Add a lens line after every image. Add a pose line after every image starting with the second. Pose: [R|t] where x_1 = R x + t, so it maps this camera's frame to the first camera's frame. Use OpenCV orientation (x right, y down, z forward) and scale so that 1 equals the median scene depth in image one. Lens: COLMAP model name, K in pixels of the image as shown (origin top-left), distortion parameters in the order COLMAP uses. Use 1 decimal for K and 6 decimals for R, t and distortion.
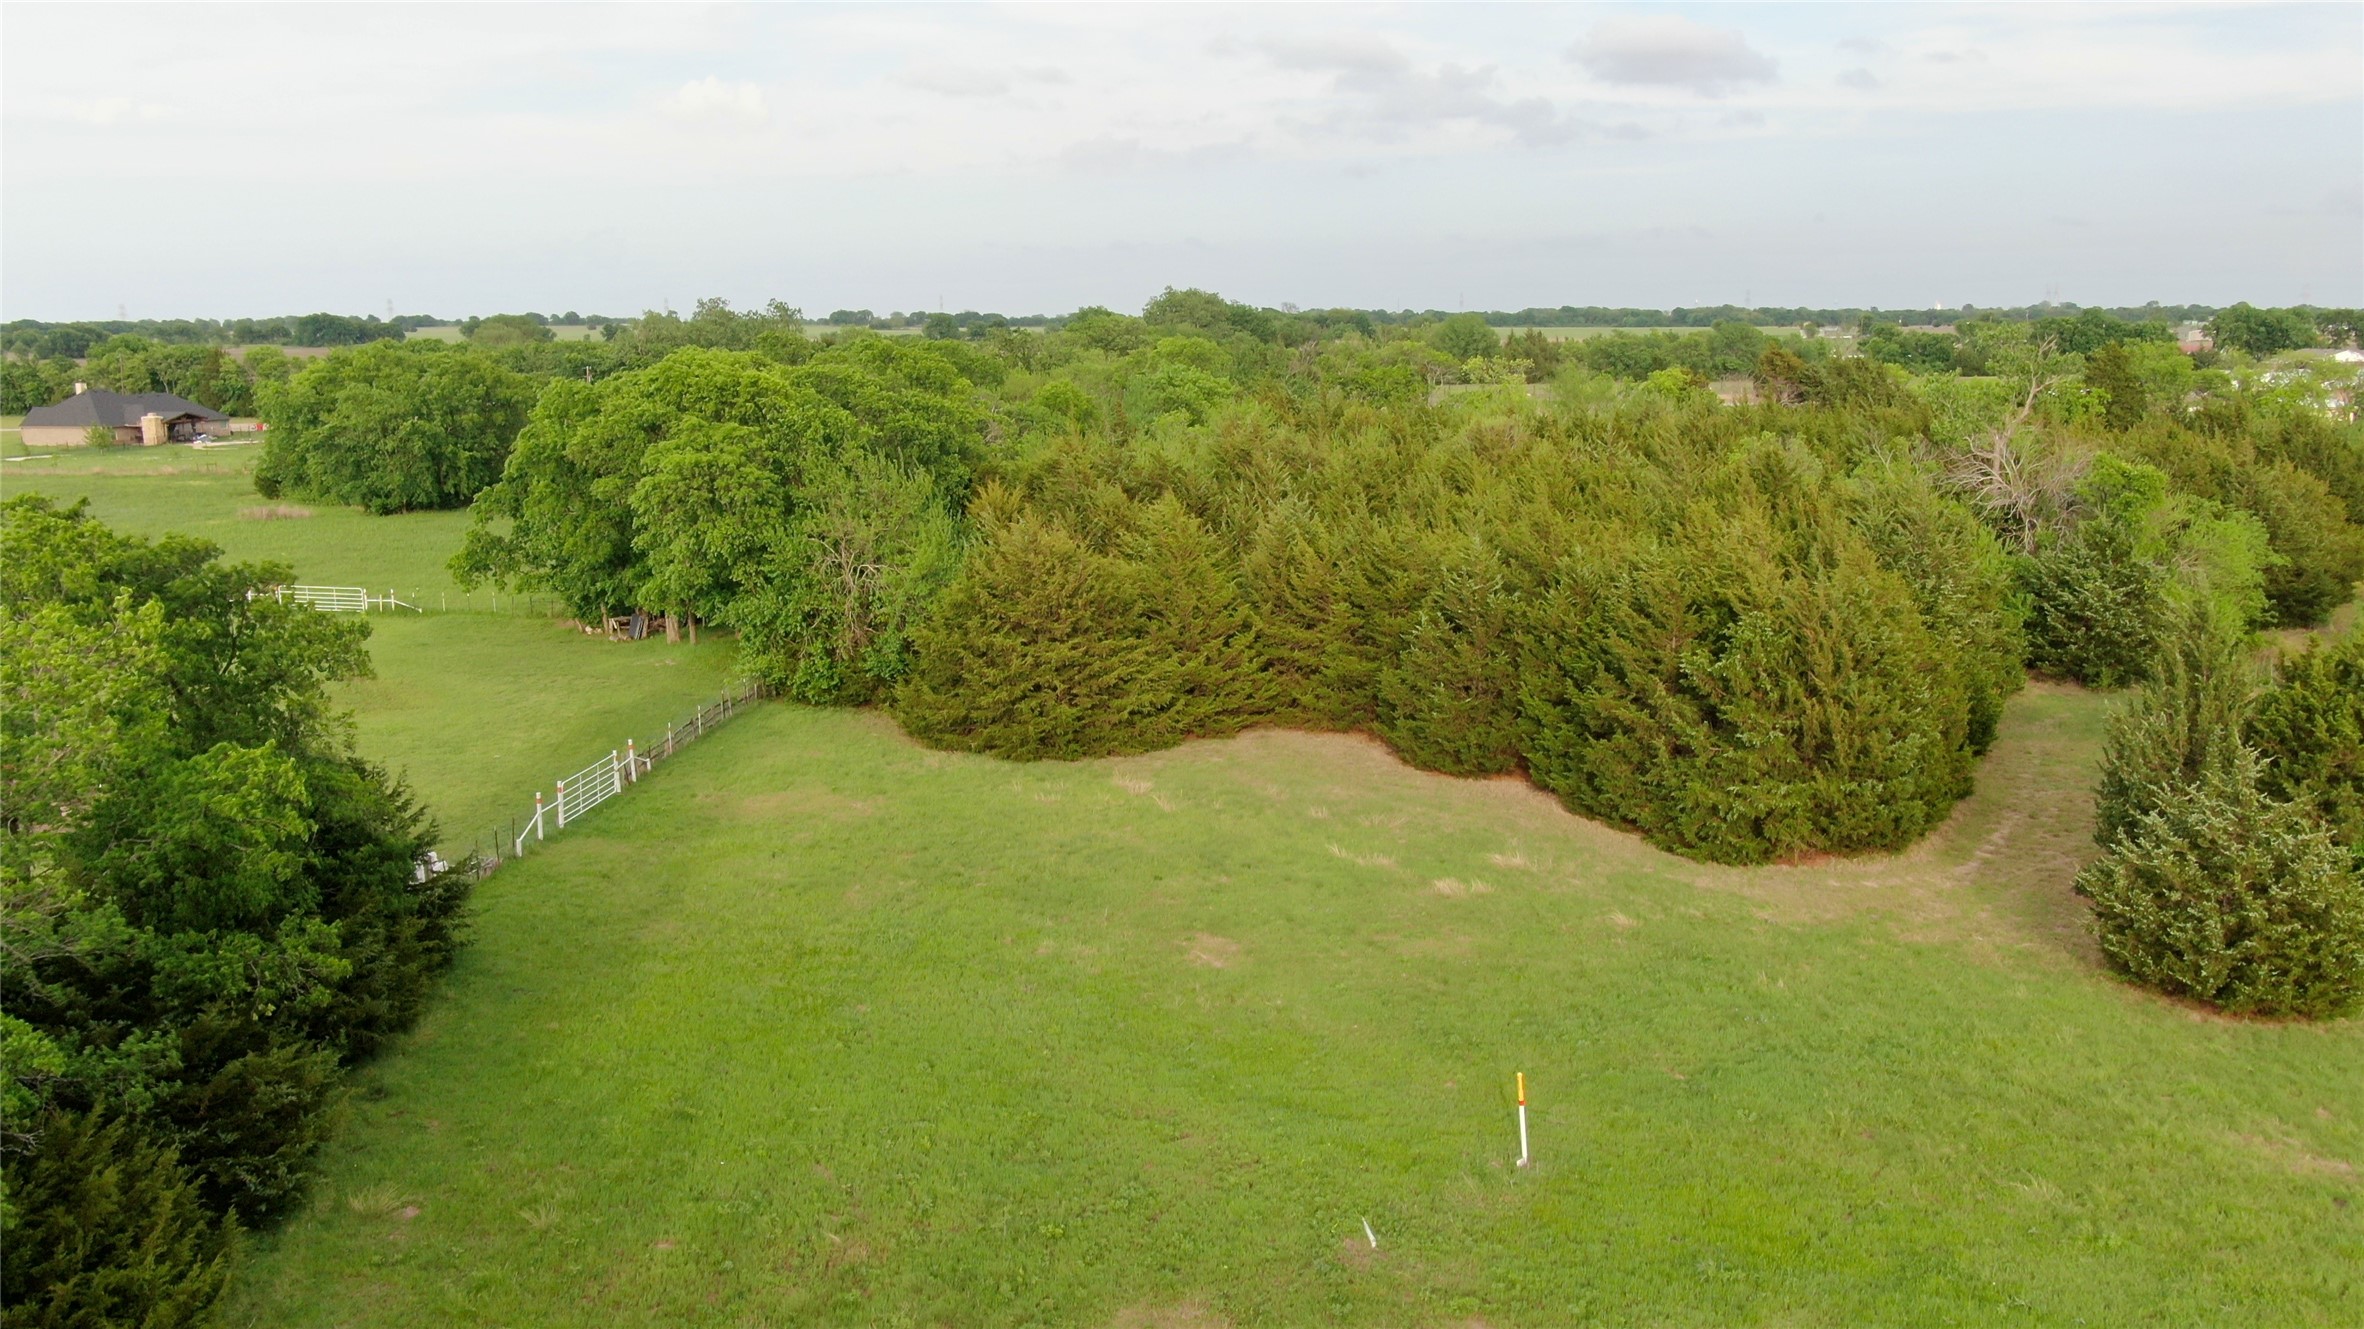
lens RADIAL K [[1984.6, 0, 1185.1], [0, 1984.6, 651.6], [0, 0, 1]] dist [-0.010594, 0.021160]
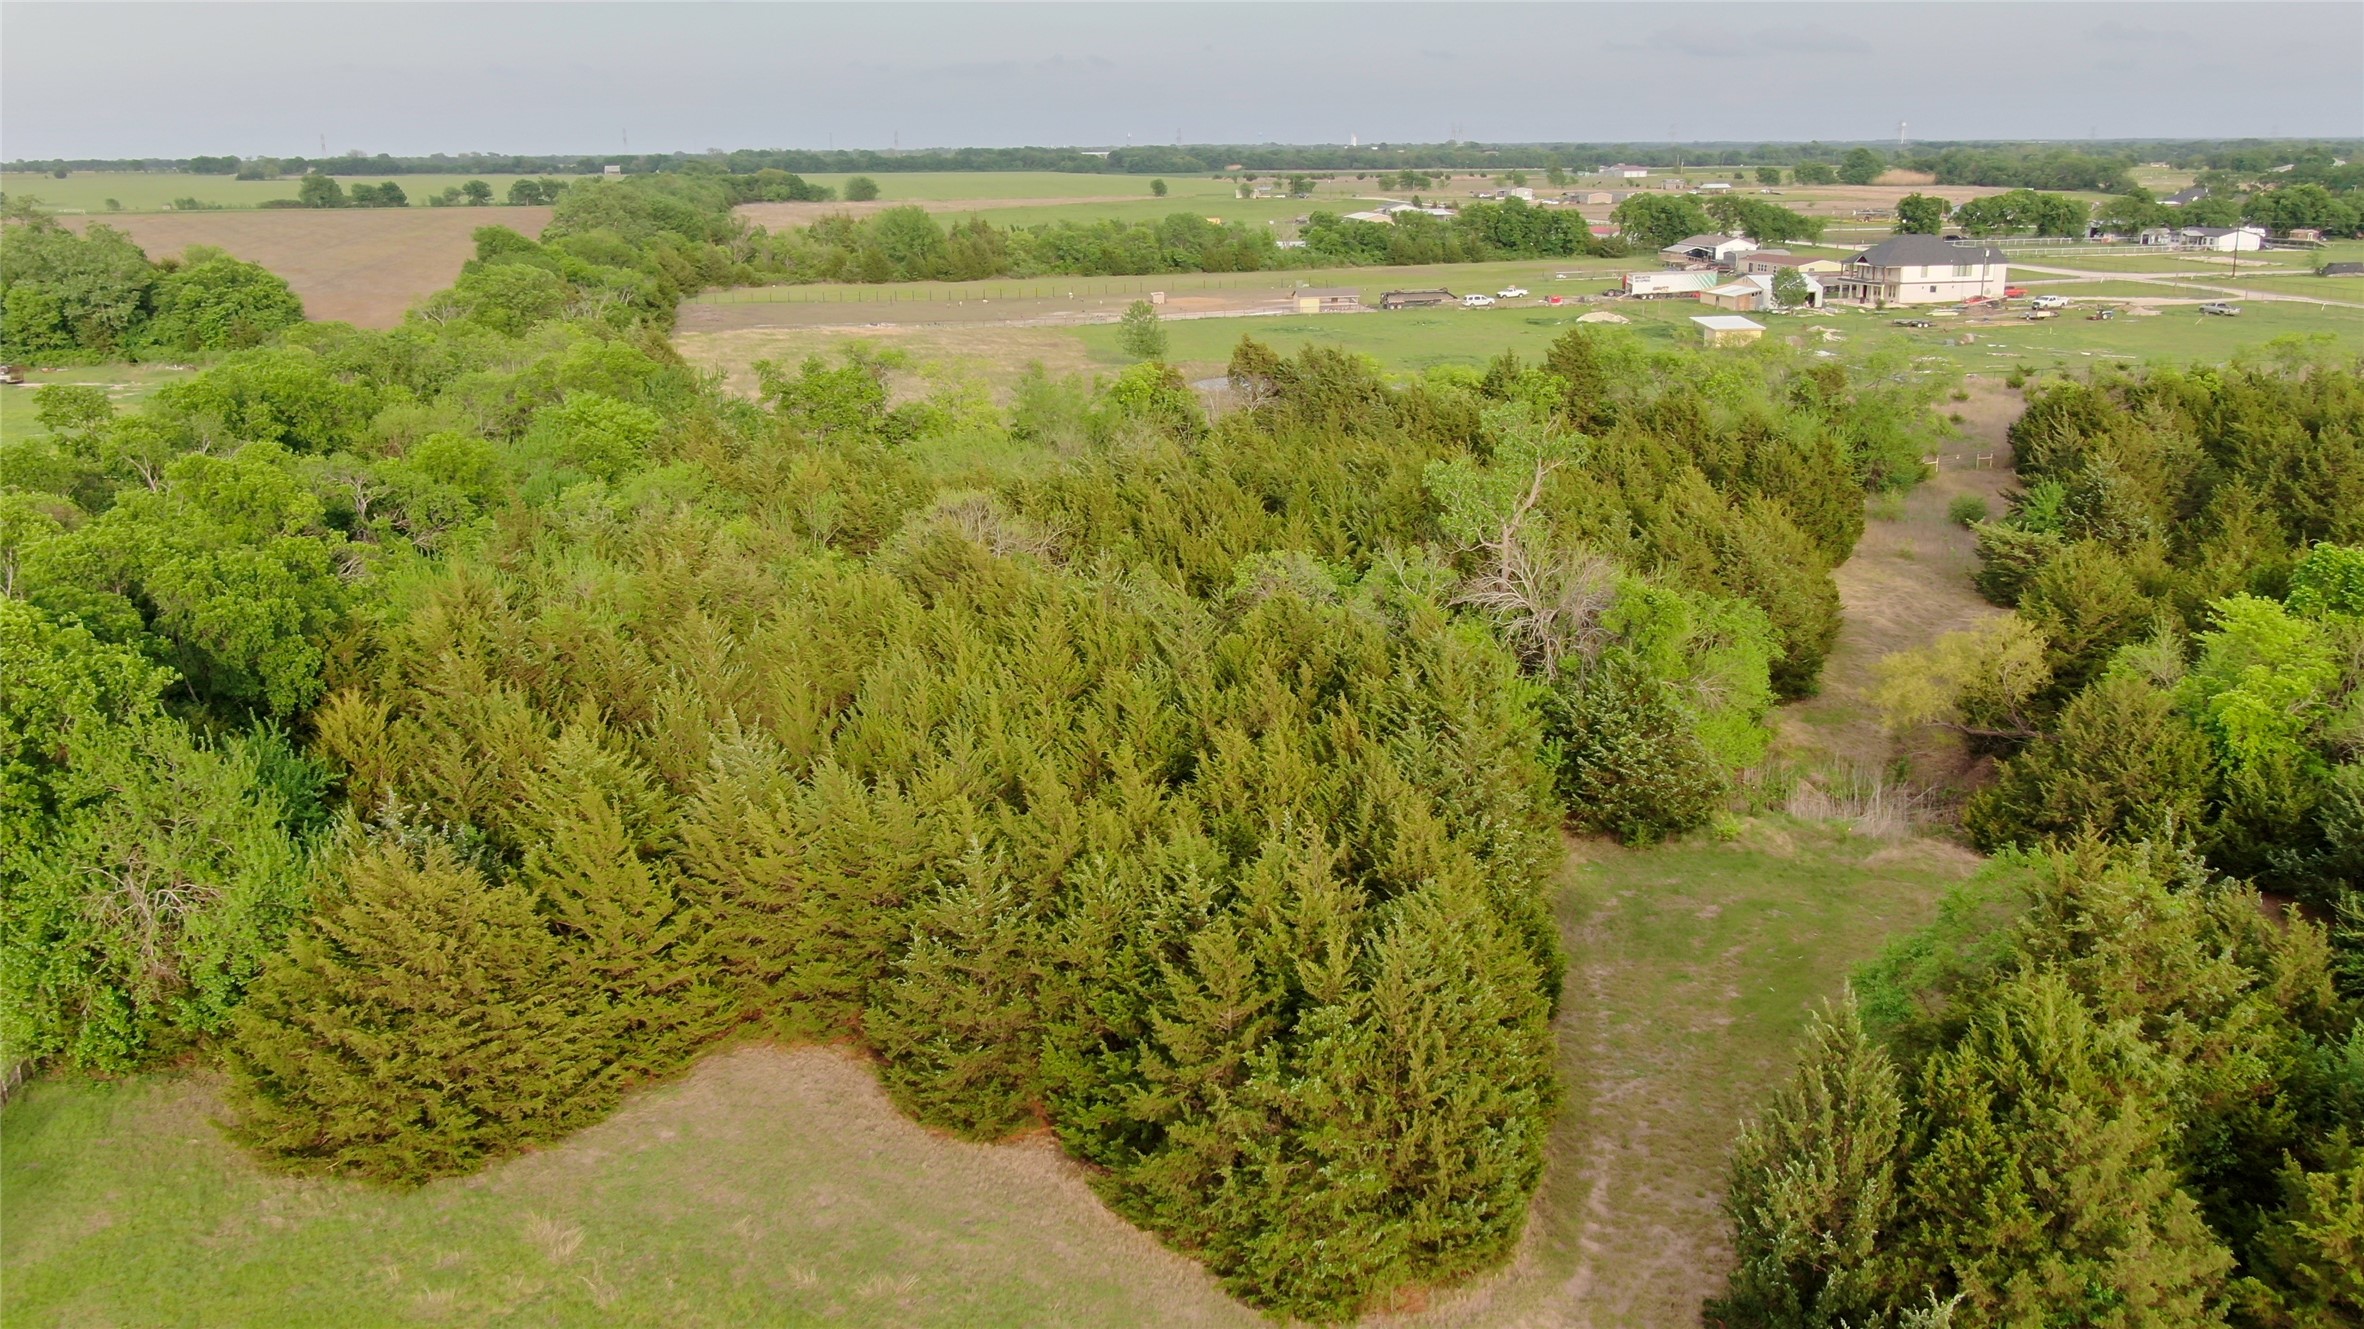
lens RADIAL K [[1984.6, 0, 1187.1], [0, 1984.6, 649.5], [0, 0, 1]] dist [-0.010594, 0.021160]
pose [[0.961725, -0.068354, 0.265355, 0.019430], [0.046529, 0.995061, 0.087687, -0.200944], [-0.270038, -0.071984, 0.960155, 0.200092]]
